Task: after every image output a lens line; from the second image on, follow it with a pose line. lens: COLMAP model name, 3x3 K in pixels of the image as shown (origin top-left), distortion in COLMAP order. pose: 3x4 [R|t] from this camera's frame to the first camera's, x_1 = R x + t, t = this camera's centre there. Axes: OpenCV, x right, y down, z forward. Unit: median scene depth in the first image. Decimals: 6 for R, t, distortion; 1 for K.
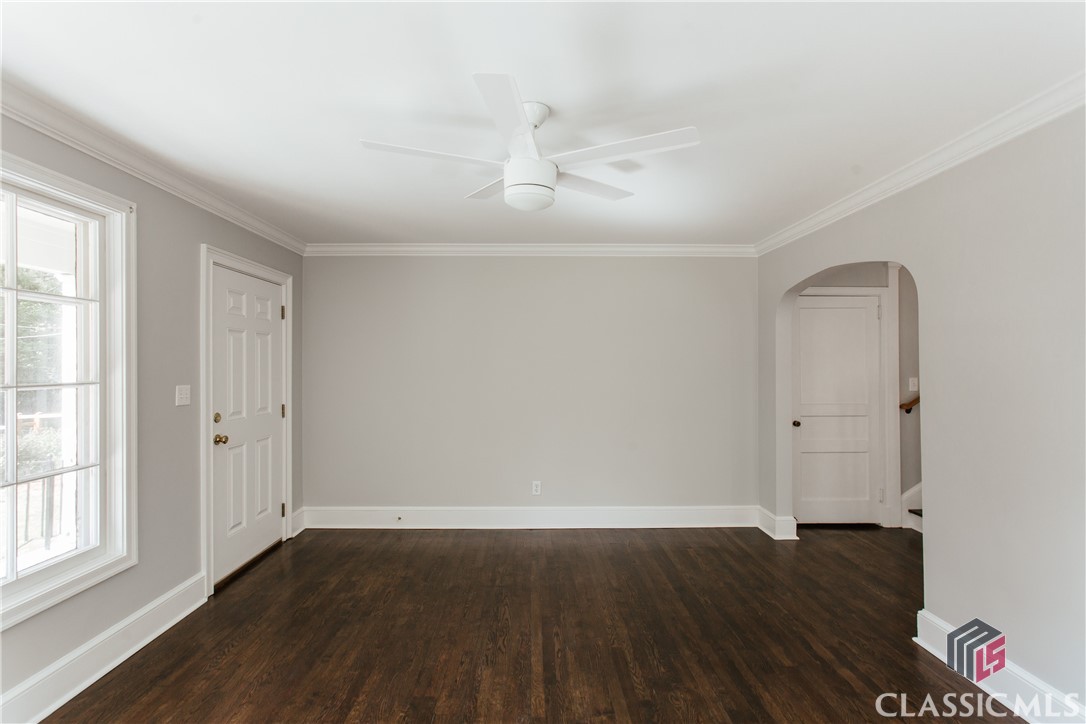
lens RADIAL K [[515.4, 0, 542.6], [0, 515.4, 361.6], [0, 0, 1]] dist [-0.001843, 0.000753]
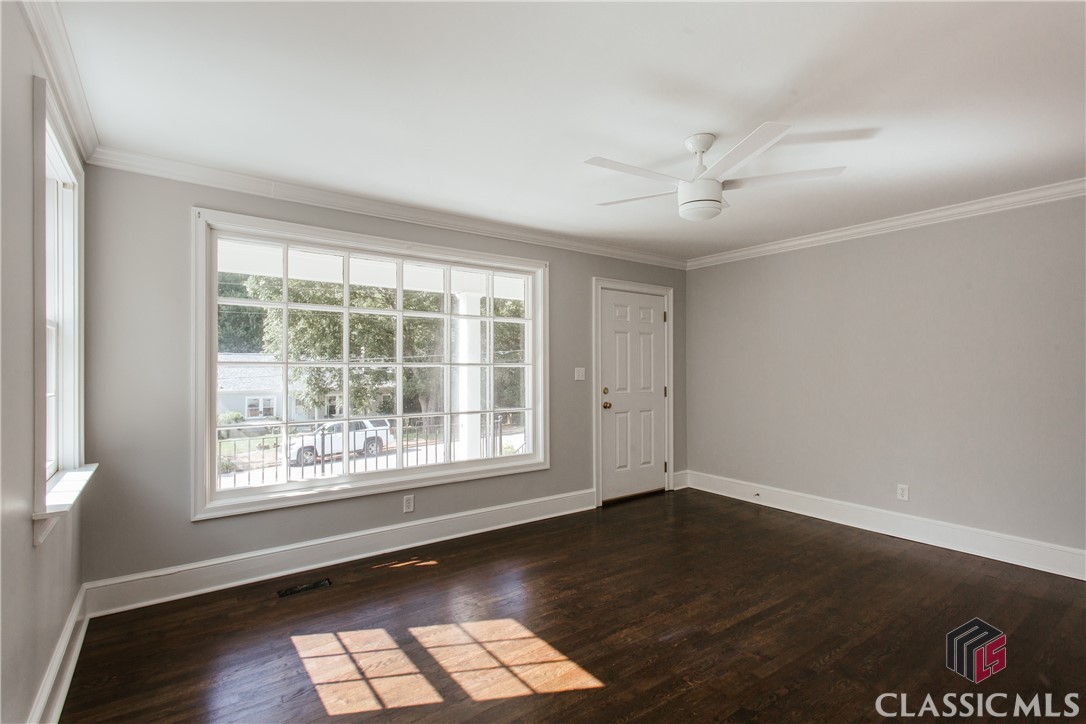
lens RADIAL K [[515.4, 0, 540.6], [0, 515.4, 364.9], [0, 0, 1]] dist [-0.001843, 0.000753]
pose [[0.574596, -0.003166, -0.818431, 0.513701], [0.004726, 0.999989, -0.000550, 0.035253], [0.818423, -0.003551, 0.574605, -0.019728]]
